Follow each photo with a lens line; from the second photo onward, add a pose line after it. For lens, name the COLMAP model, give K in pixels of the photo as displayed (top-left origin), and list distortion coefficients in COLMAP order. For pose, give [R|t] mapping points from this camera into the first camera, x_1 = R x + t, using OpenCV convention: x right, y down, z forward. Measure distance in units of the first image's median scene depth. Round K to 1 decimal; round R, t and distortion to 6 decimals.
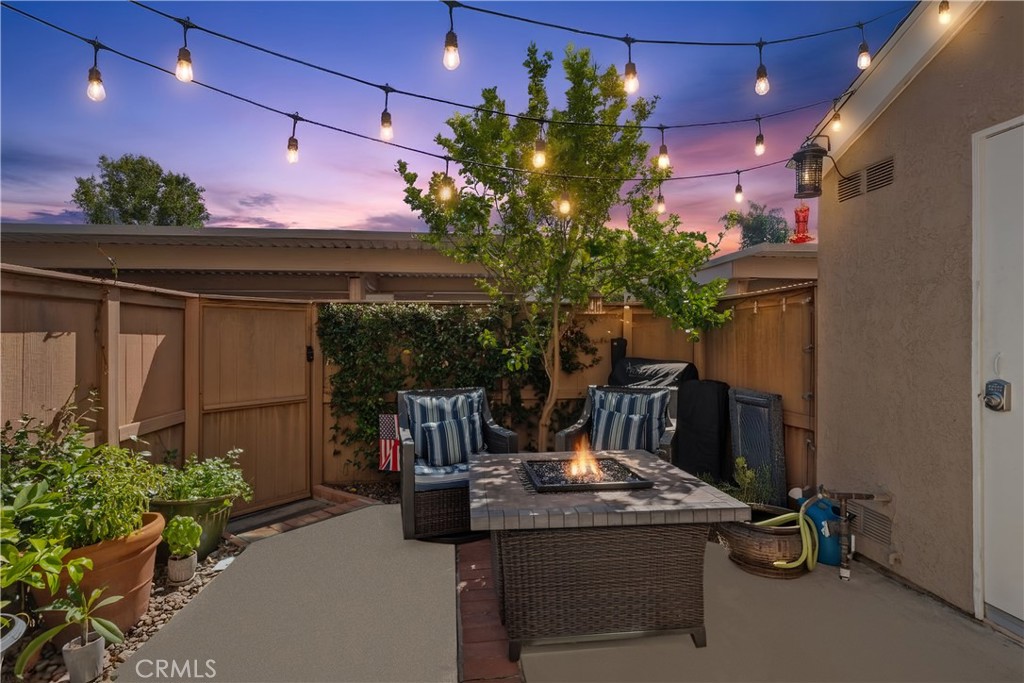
lens RADIAL K [[465.4, 0, 509.9], [0, 465.4, 339.2], [0, 0, 1]] dist [0.008095, -0.001972]
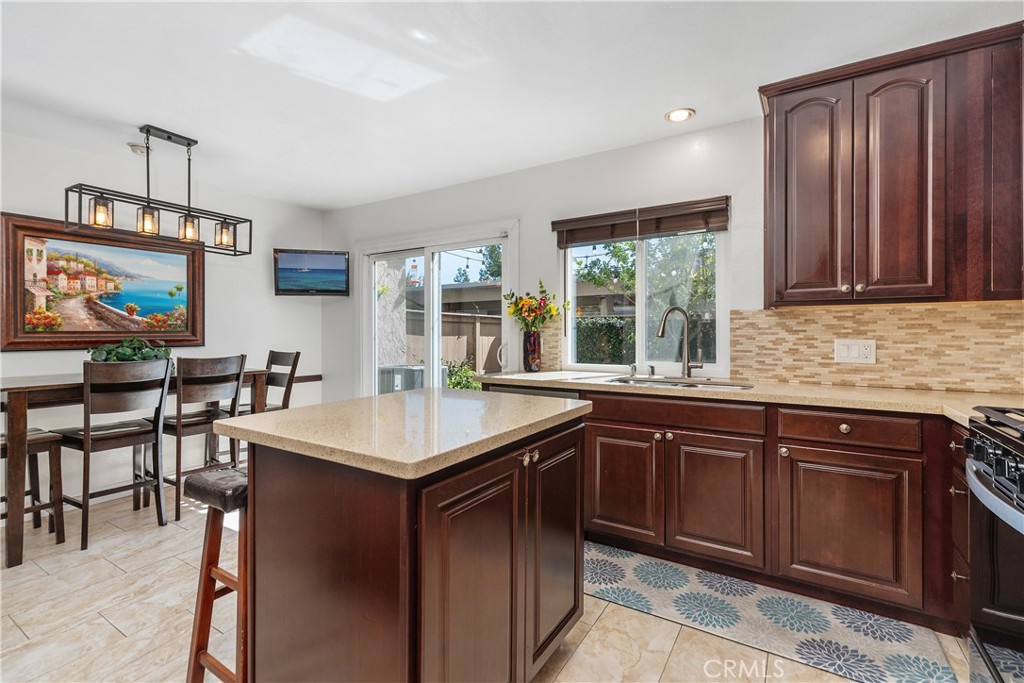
lens RADIAL K [[465.4, 0, 522.9], [0, 465.4, 338.8], [0, 0, 1]] dist [0.008095, -0.001972]
pose [[0.781751, 0.006170, -0.623561, 0.830604], [-0.007374, 0.999973, 0.000650, 0.007254], [0.623547, 0.004090, 0.781775, -0.752803]]
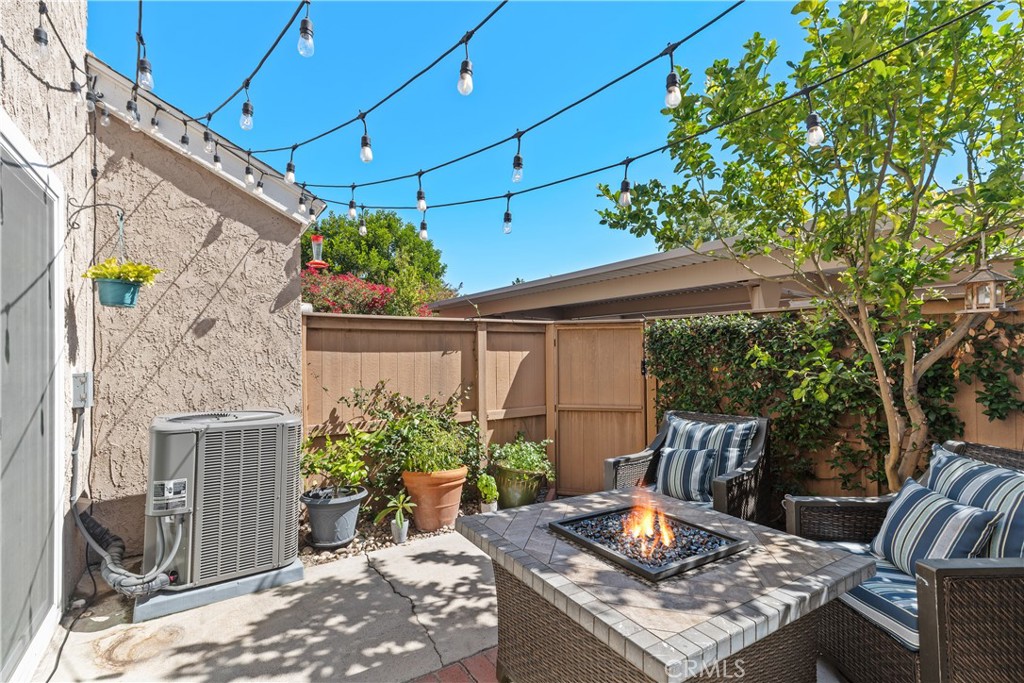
lens RADIAL K [[465.4, 0, 511.2], [0, 465.4, 341.3], [0, 0, 1]] dist [0.008095, -0.001972]
pose [[0.451746, -0.017321, -0.891978, 0.514333], [0.002732, 0.999834, -0.018032, -0.014609], [0.892142, 0.005709, 0.451718, 0.309239]]
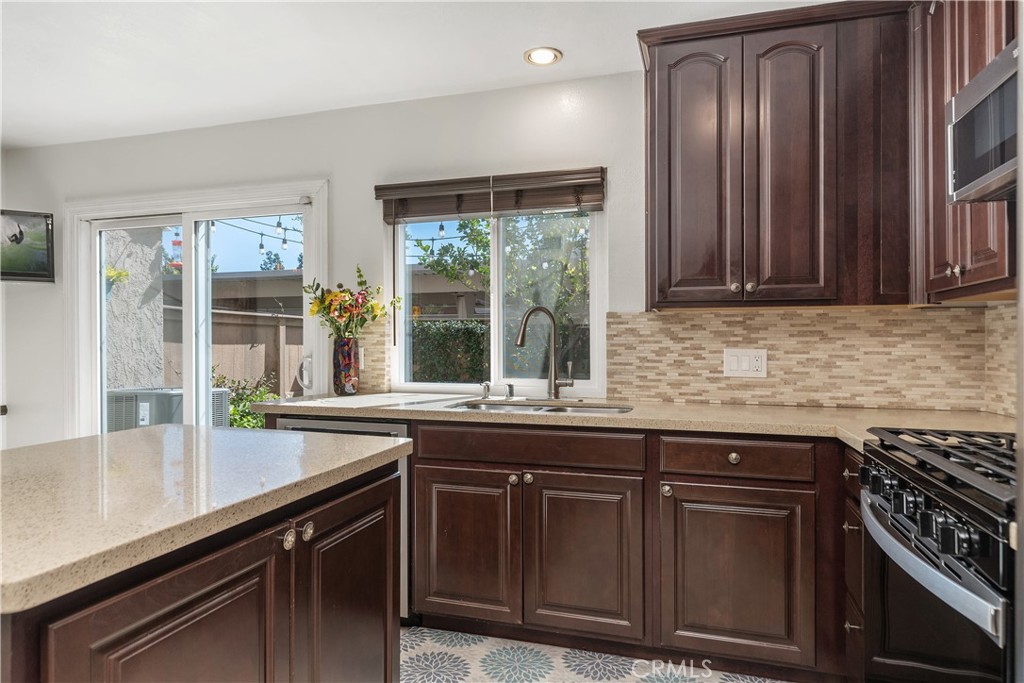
lens RADIAL K [[597.3, 0, 496.7], [0, 597.3, 347.4], [0, 0, 1]] dist [0.000849, -0.000866]
pose [[0.900578, 0.004892, -0.434667, 0.827857], [-0.006477, 0.999977, -0.002164, 0.006674], [0.434646, 0.004764, 0.900589, -0.699628]]
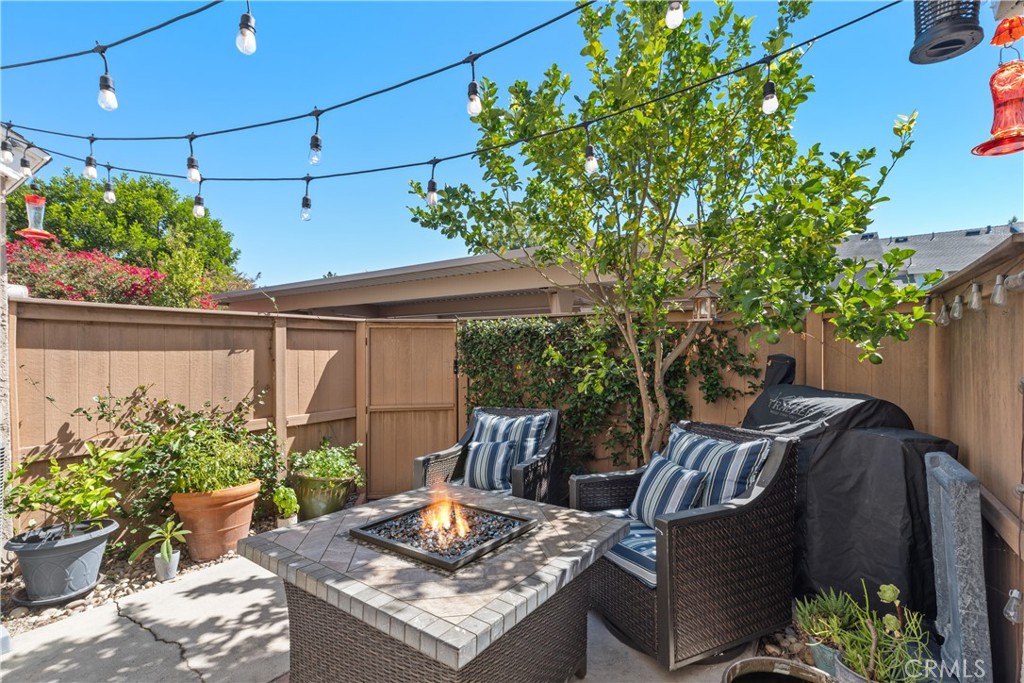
lens RADIAL K [[465.4, 0, 515.0], [0, 465.4, 350.1], [0, 0, 1]] dist [0.008095, -0.001972]
pose [[0.758449, 0.001935, -0.651729, 0.523484], [-0.001120, 0.999998, 0.001665, -0.013490], [0.651731, -0.000533, 0.758450, 0.321713]]
